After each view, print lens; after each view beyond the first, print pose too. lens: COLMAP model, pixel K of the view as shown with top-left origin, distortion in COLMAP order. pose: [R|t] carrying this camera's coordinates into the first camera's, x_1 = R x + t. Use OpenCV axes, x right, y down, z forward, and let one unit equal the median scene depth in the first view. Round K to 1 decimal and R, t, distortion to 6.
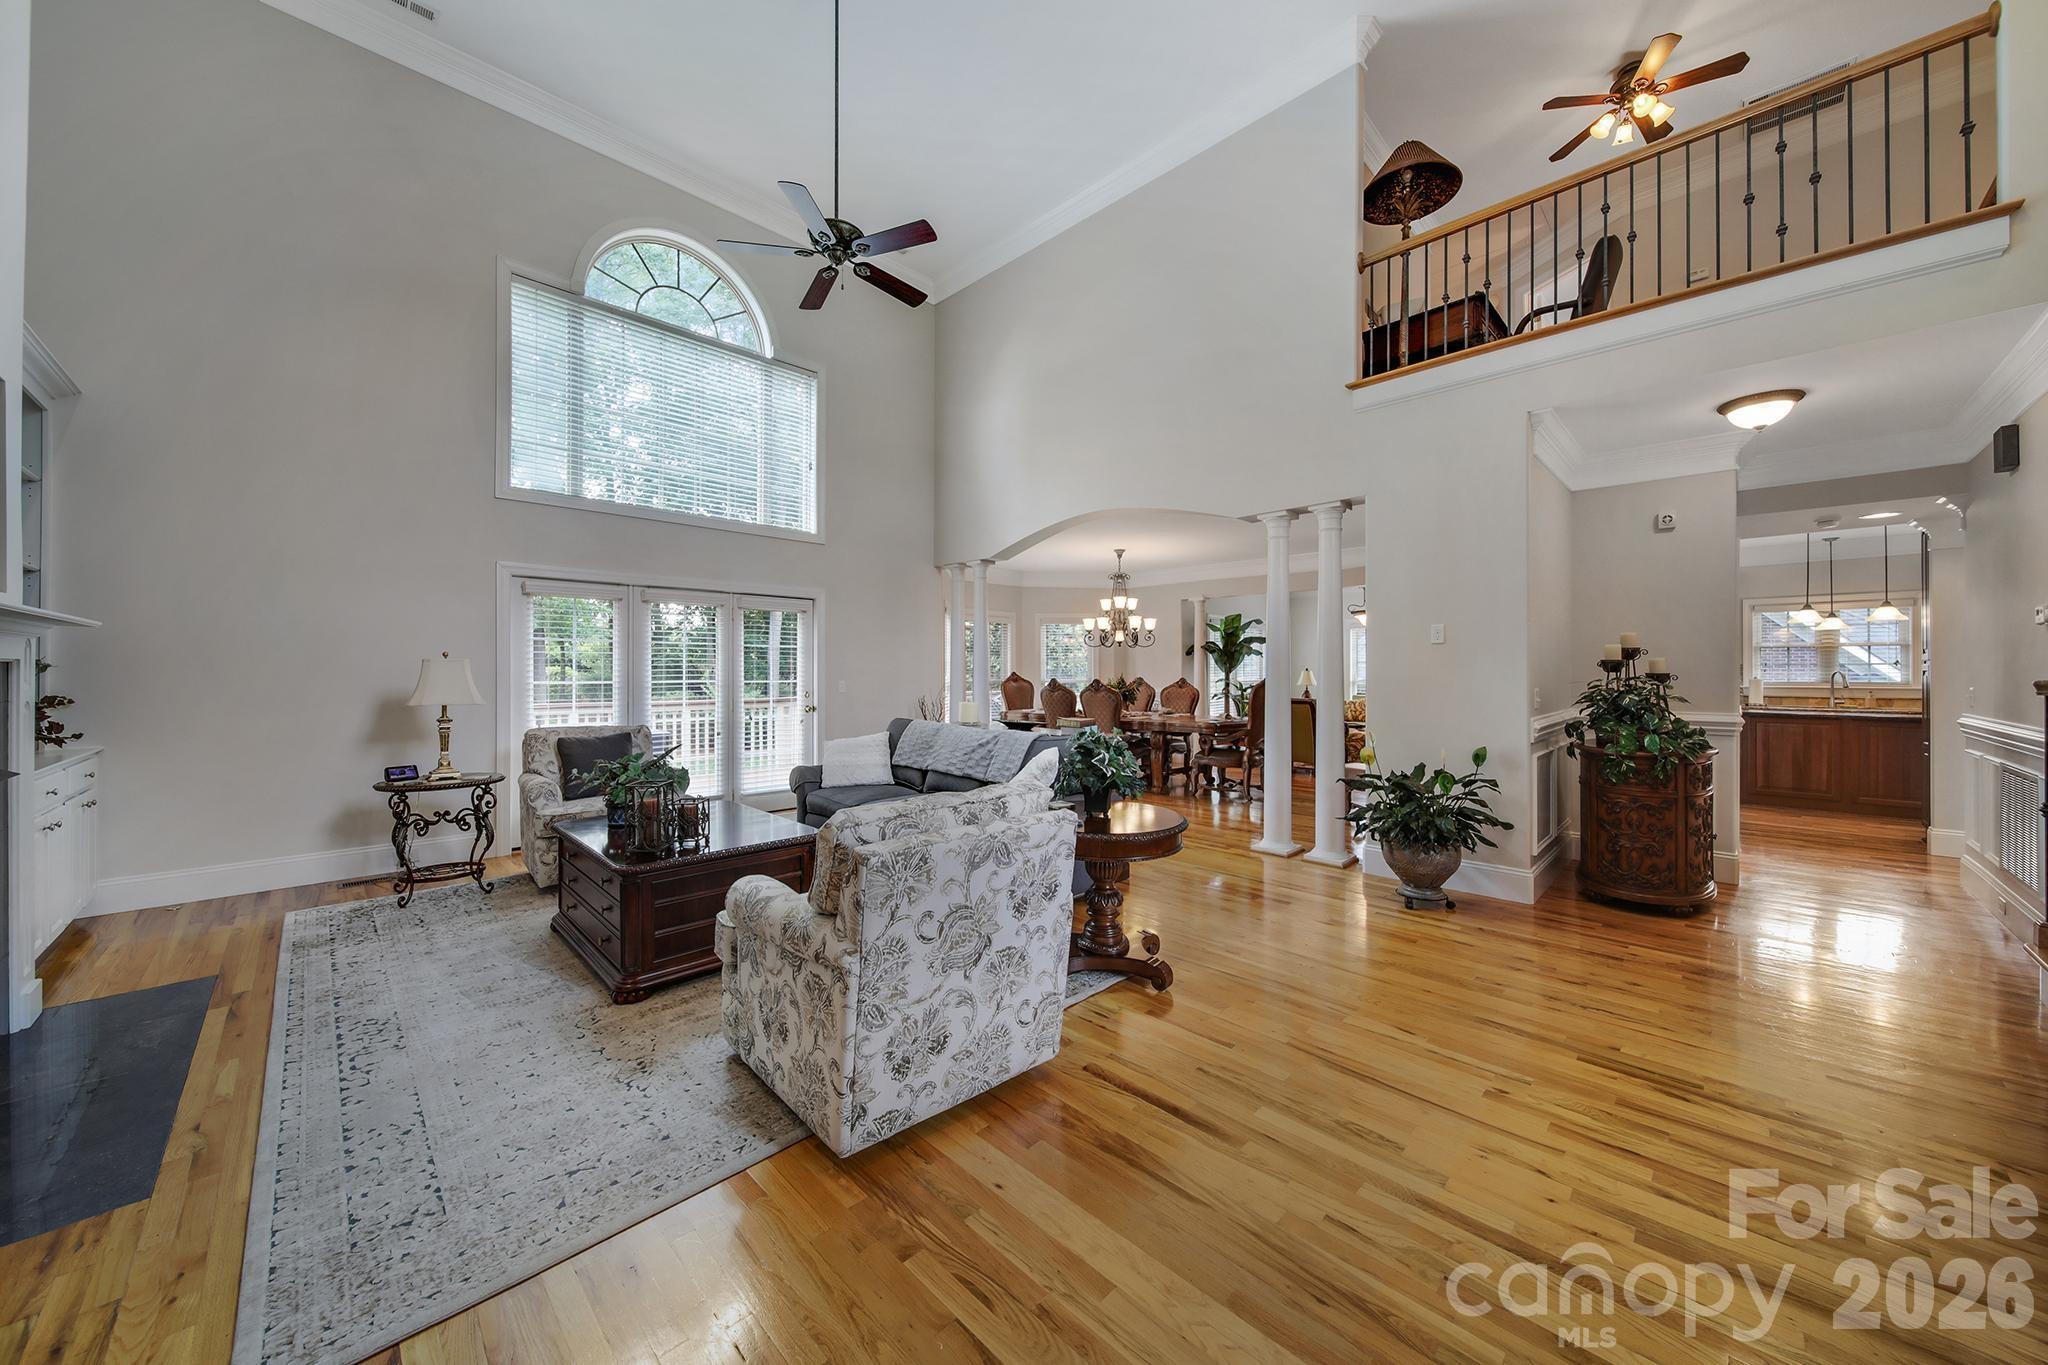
lens RADIAL K [[721.7, 0, 1023.5], [0, 721.7, 675.1], [0, 0, 1]] dist [0.002683, 0.000027]
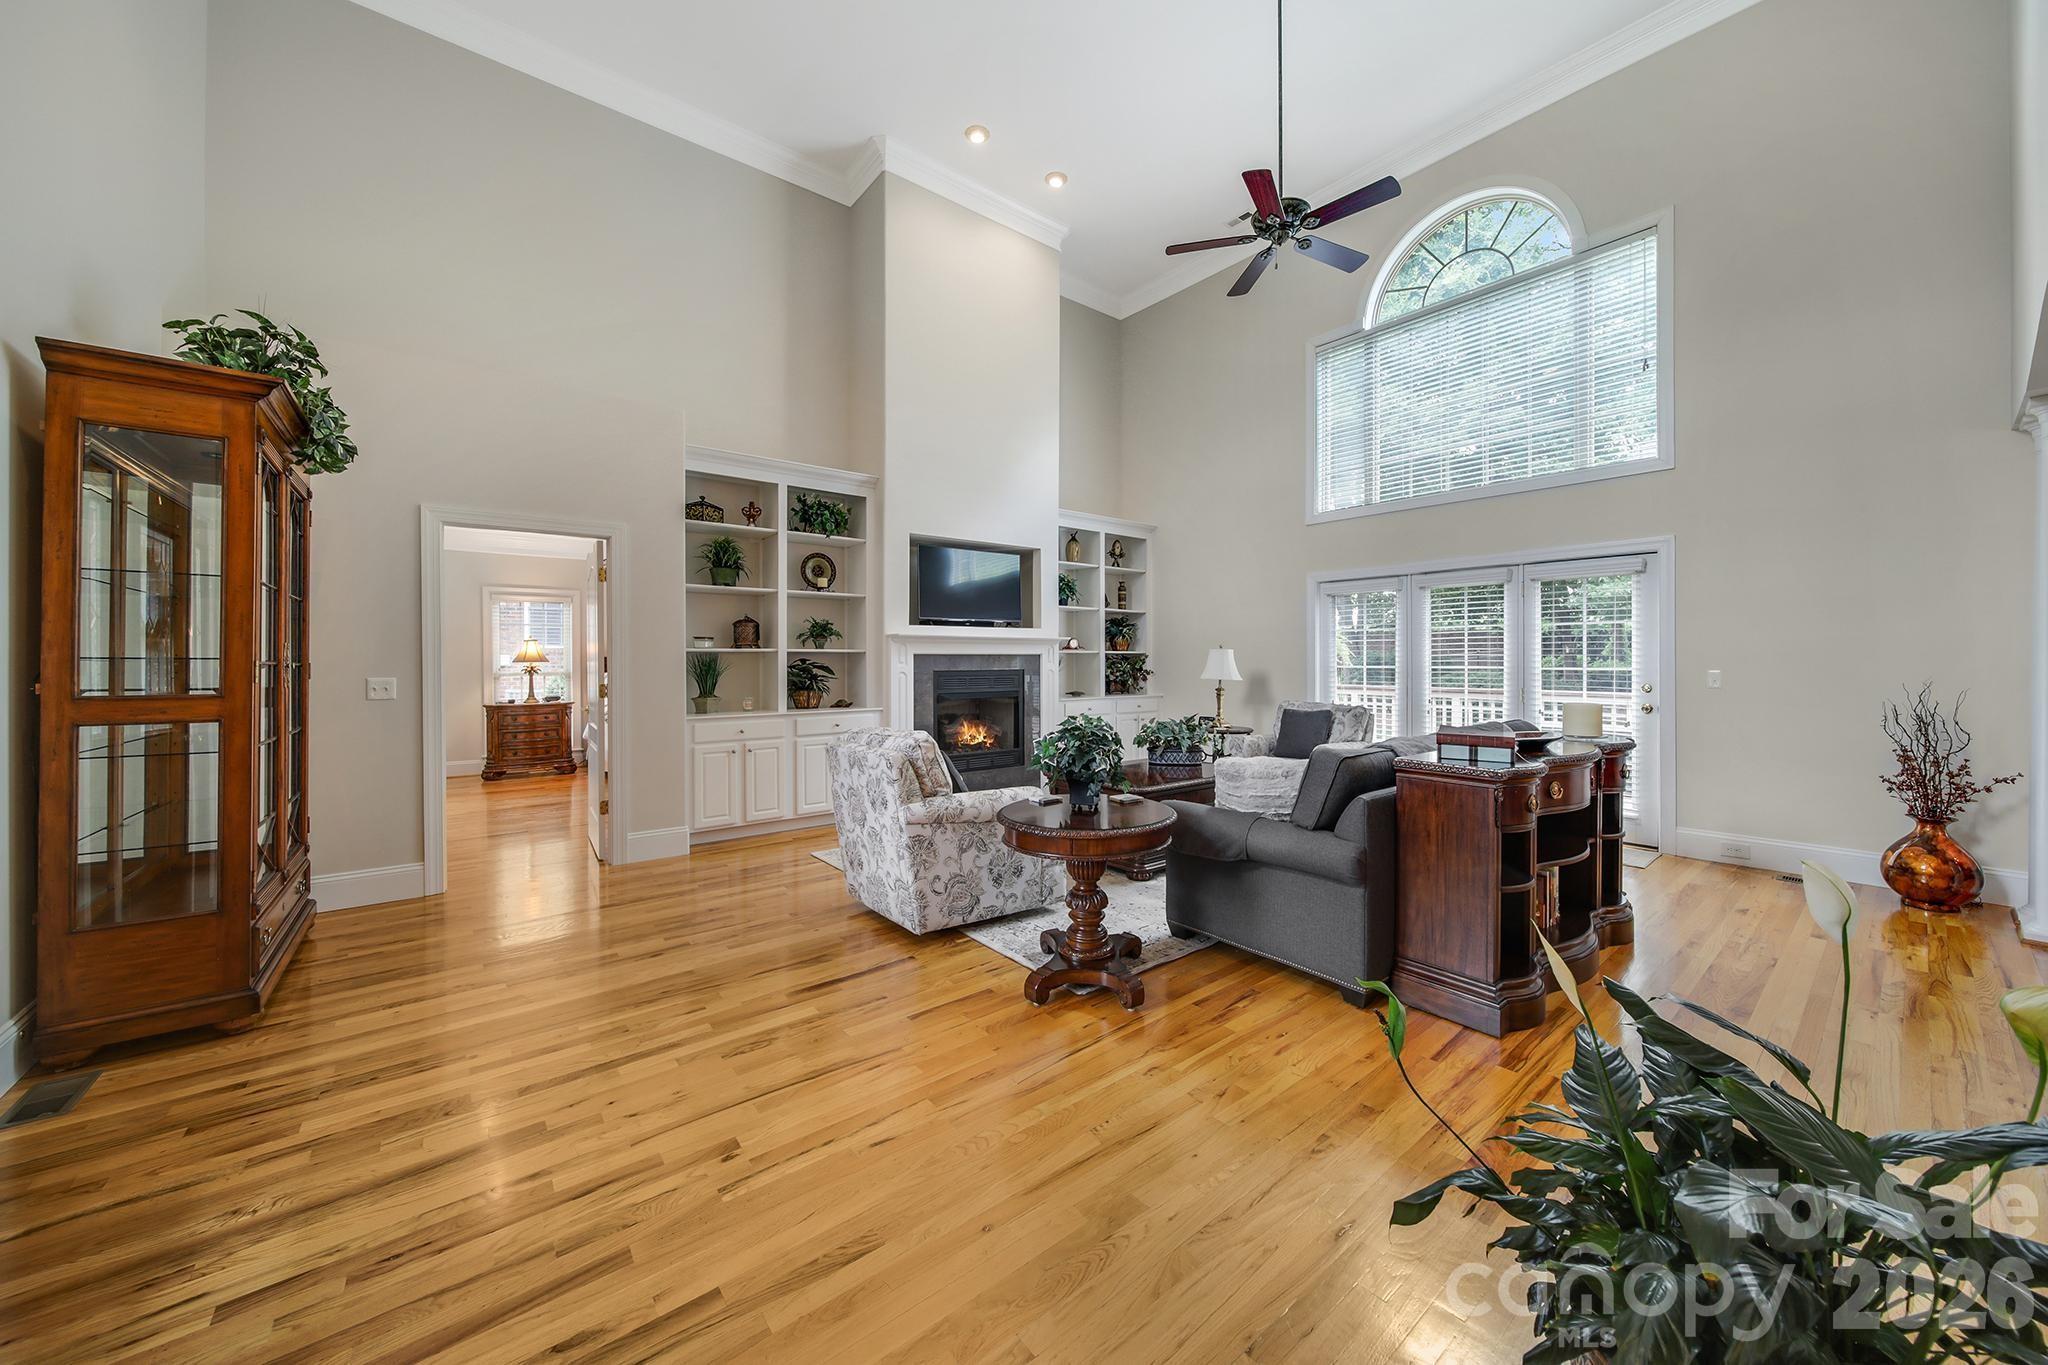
lens RADIAL K [[721.7, 0, 1019.0], [0, 721.7, 665.2], [0, 0, 1]] dist [0.002683, 0.000027]
pose [[-0.121212, 0.001371, -0.992626, 0.641271], [-0.001617, 0.999997, 0.001578, 0.005787], [0.992625, 0.001796, -0.121210, 0.637065]]
